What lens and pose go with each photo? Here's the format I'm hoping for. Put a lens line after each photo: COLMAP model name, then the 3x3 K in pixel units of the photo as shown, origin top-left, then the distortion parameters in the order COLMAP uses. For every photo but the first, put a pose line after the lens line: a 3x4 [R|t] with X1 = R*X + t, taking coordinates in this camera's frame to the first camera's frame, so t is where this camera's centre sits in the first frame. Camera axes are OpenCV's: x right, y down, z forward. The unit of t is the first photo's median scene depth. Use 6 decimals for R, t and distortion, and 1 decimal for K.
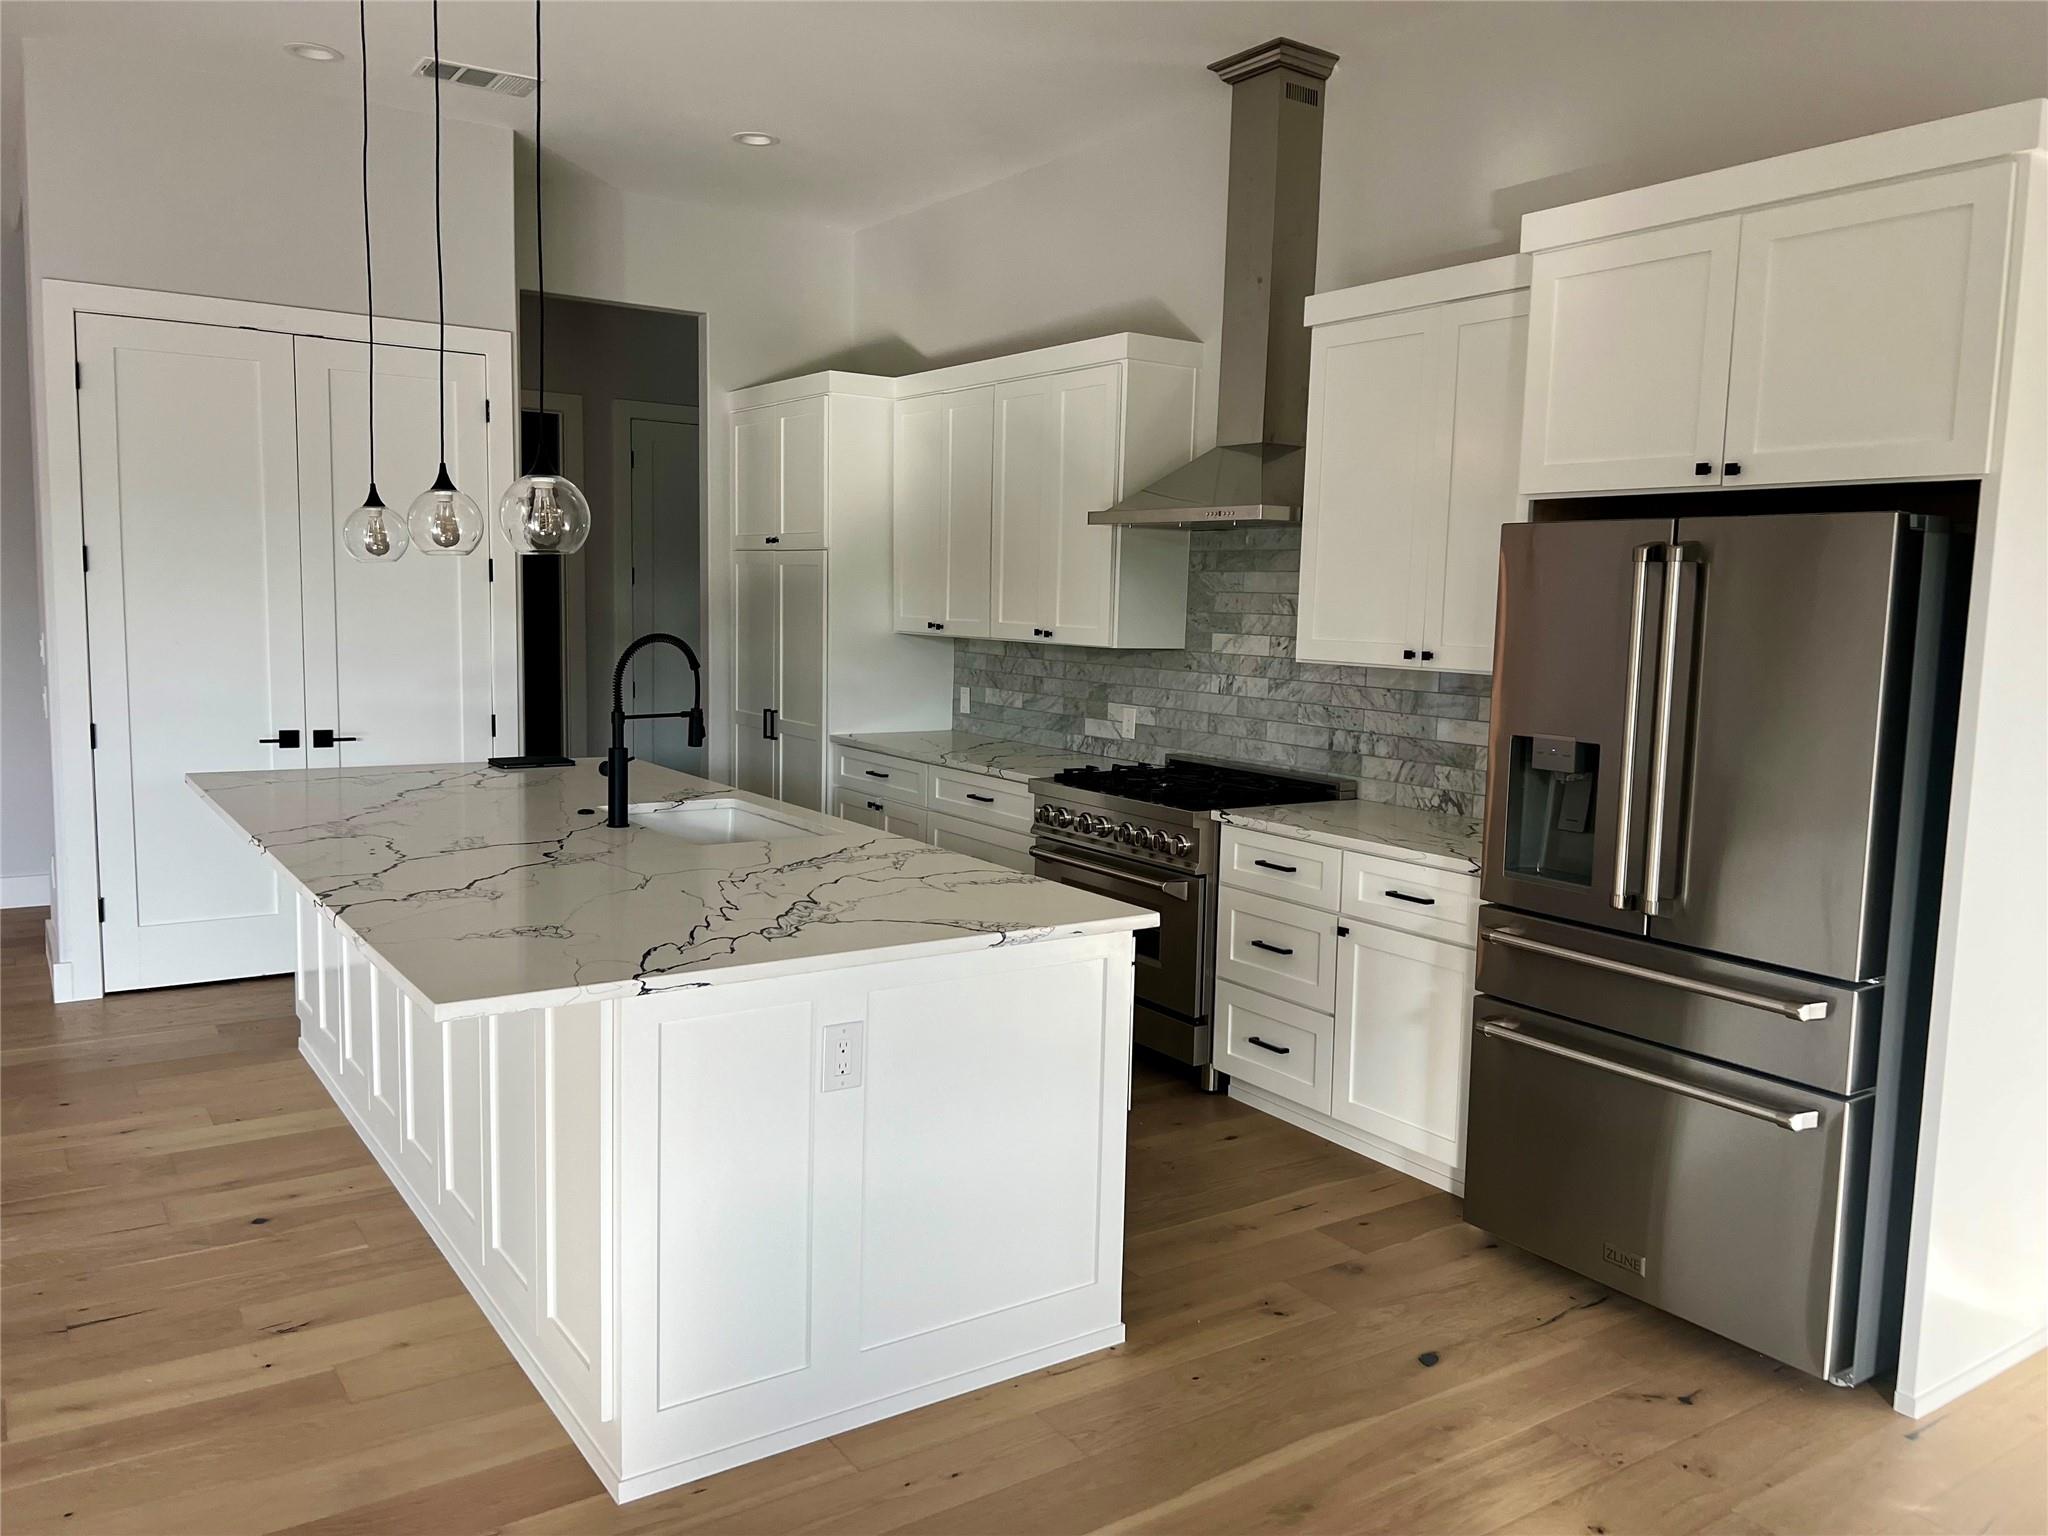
lens RADIAL K [[1533.7, 0, 1022.2], [0, 1533.7, 760.5], [0, 0, 1]] dist [0.052482, -0.061484]
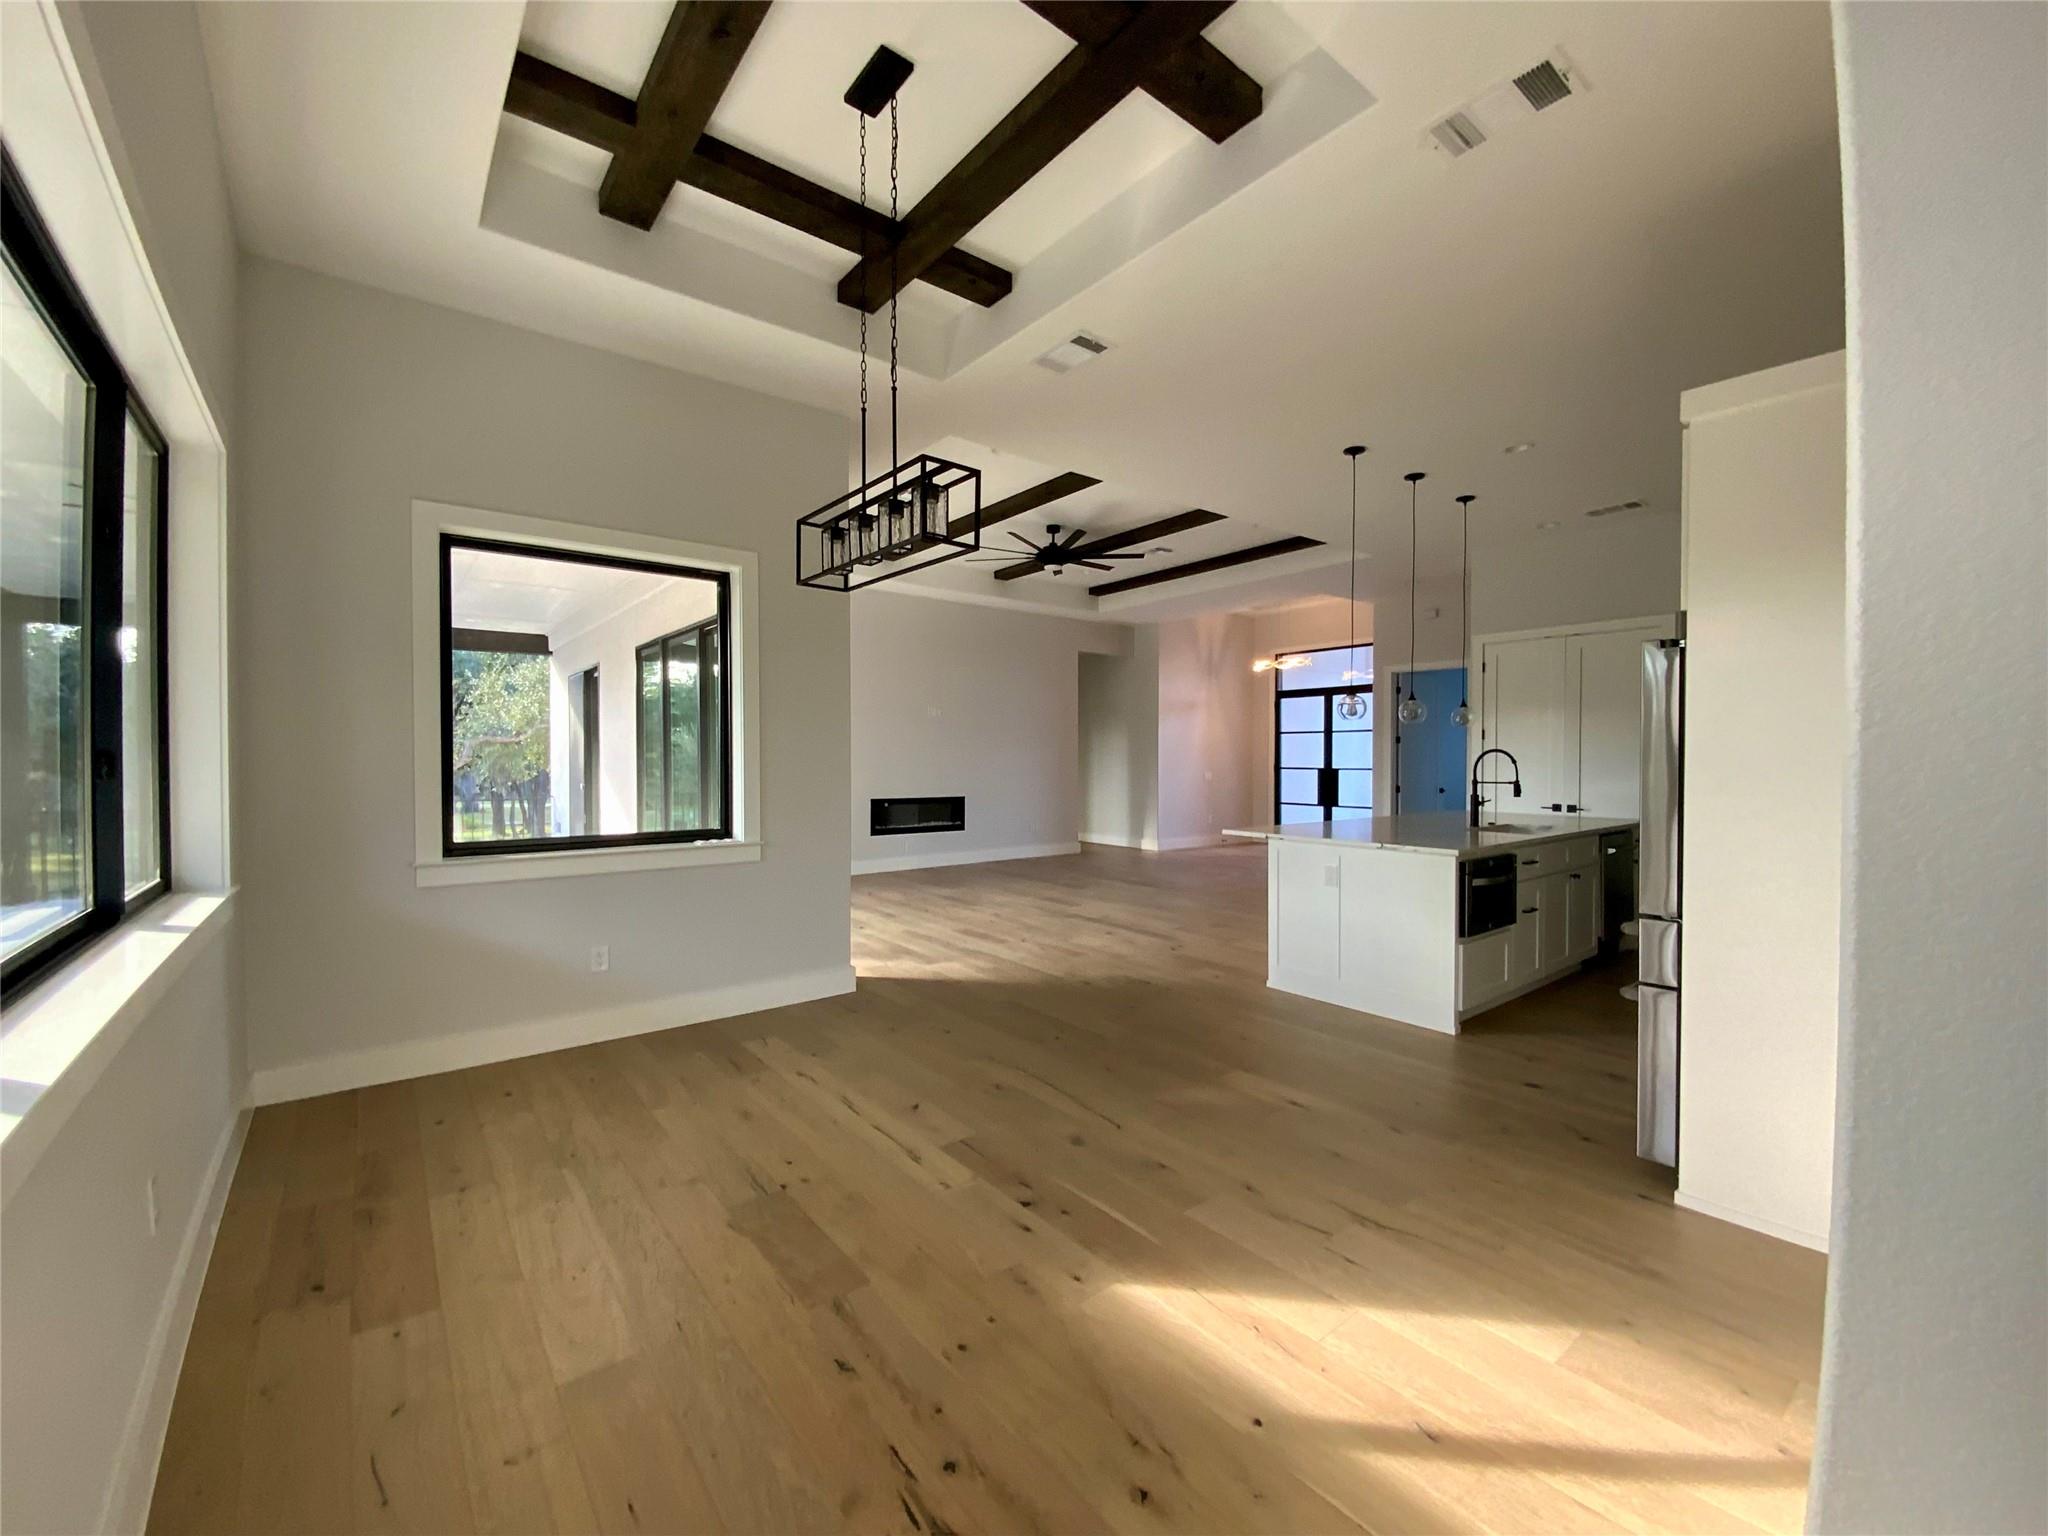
lens RADIAL K [[828.3, 0, 1004.0], [0, 828.3, 765.4], [0, 0, 1]] dist [0.004786, -0.007952]
pose [[0.037976, -0.018621, -0.999105, 0.859894], [-0.106333, 0.994074, -0.022569, 0.045804], [0.993605, 0.107095, 0.035771, 0.147525]]
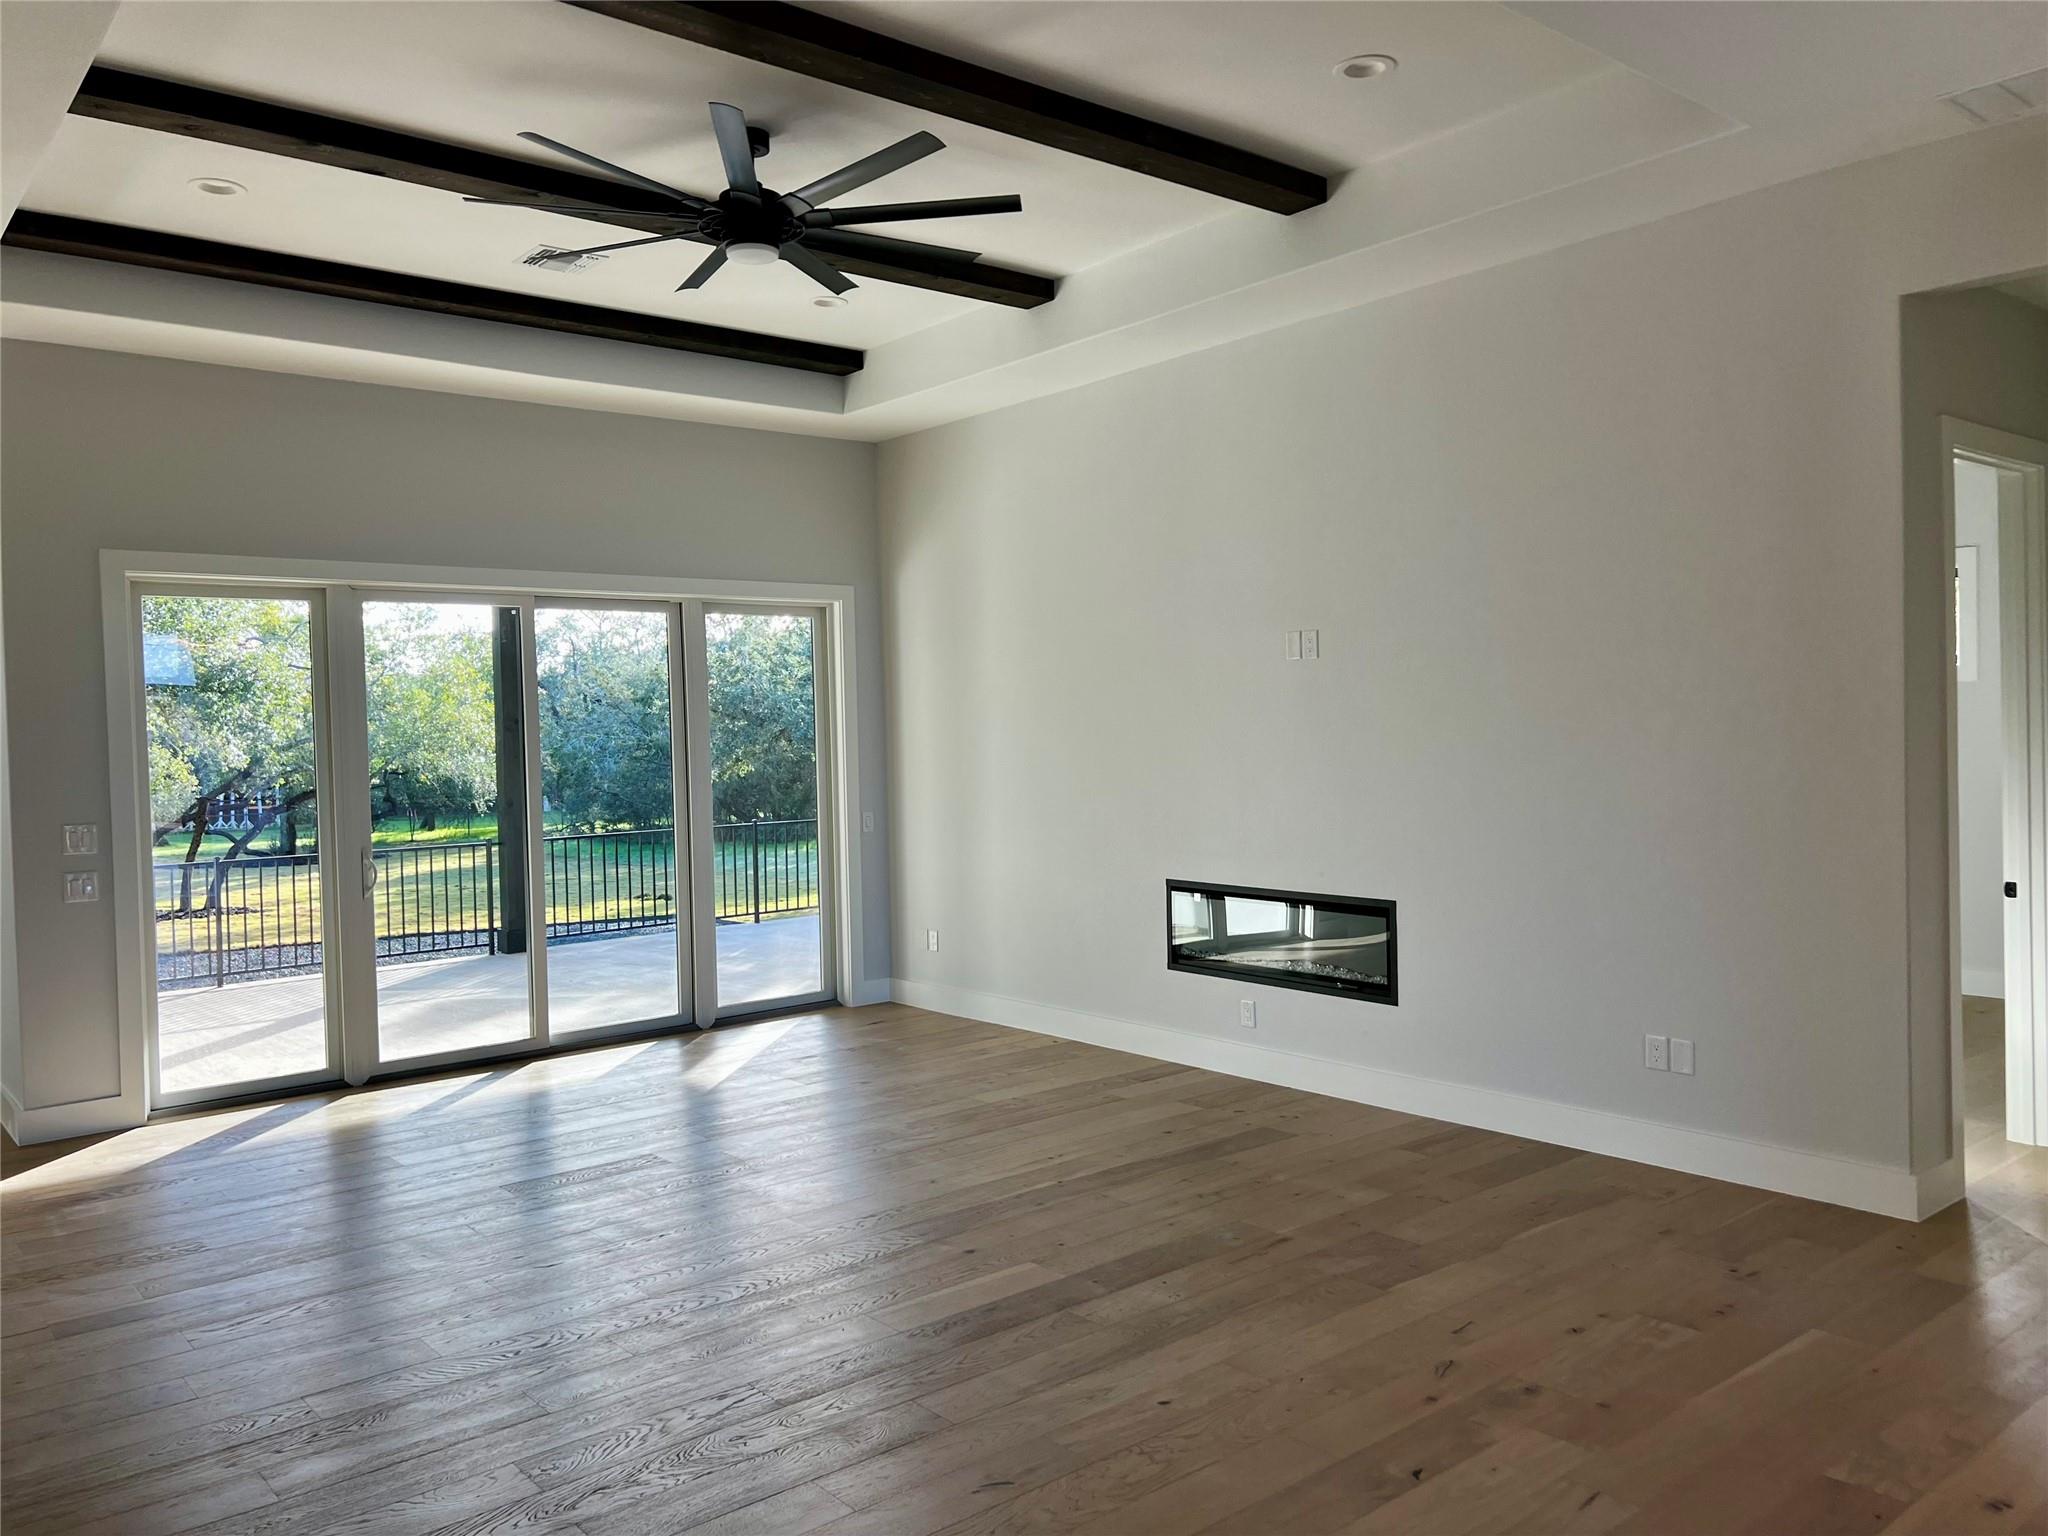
lens RADIAL K [[1533.7, 0, 1033.7], [0, 1533.7, 757.0], [0, 0, 1]] dist [0.052482, -0.061484]
pose [[-0.995244, -0.001851, -0.097394, -0.845995], [-0.013800, 0.992414, 0.122164, -0.181954], [0.096429, 0.122927, -0.987720, 1.348084]]
